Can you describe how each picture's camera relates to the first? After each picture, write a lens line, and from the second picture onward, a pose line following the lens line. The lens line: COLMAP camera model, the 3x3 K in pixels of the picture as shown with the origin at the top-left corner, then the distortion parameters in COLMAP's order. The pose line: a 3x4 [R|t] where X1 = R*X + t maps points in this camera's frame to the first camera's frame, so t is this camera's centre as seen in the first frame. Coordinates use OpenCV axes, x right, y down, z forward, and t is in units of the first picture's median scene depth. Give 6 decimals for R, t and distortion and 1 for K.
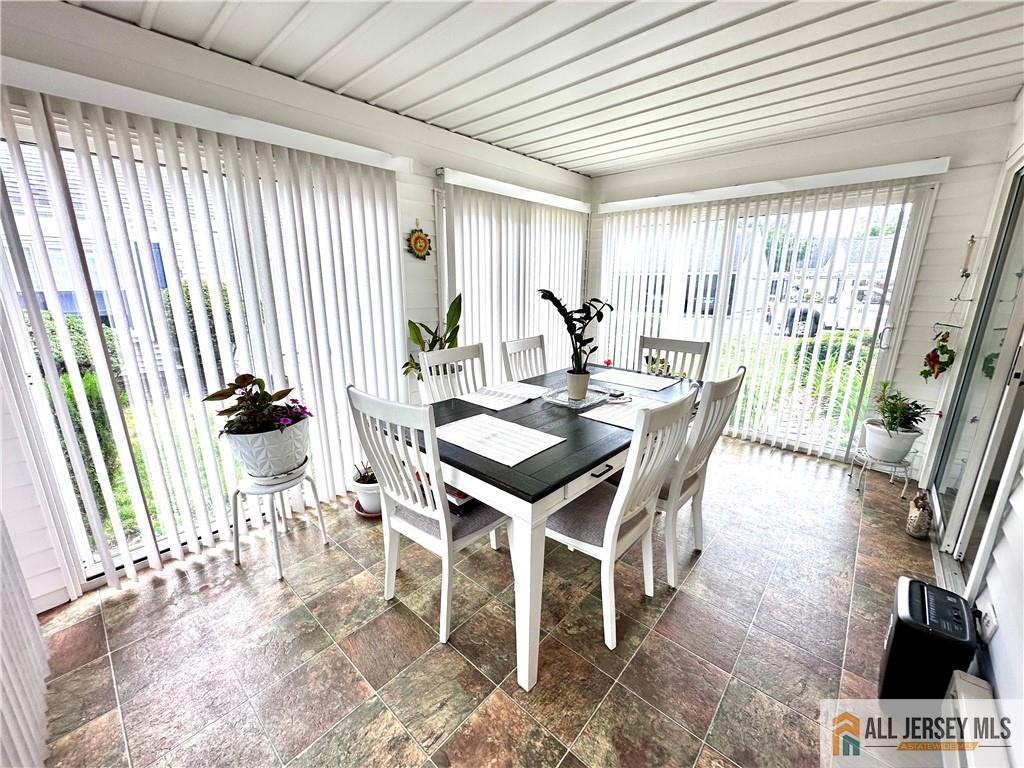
lens RADIAL K [[410.7, 0, 512.0], [0, 410.7, 384.0], [0, 0, 1]] dist [-0.003403, 0.000402]
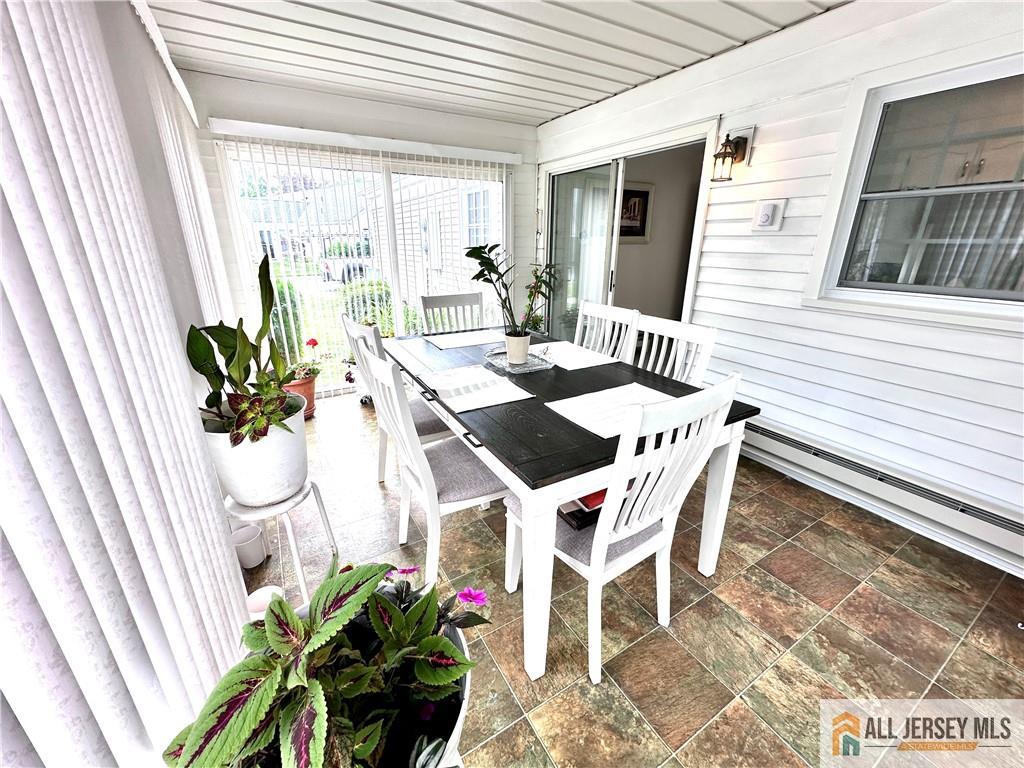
lens RADIAL K [[410.7, 0, 512.0], [0, 410.7, 384.0], [0, 0, 1]] dist [-0.003403, 0.000402]
pose [[0.295969, -0.317722, 0.900808, -0.910199], [0.232732, 0.938625, 0.254594, -0.207633], [-0.926412, 0.134295, 0.351748, 0.886415]]
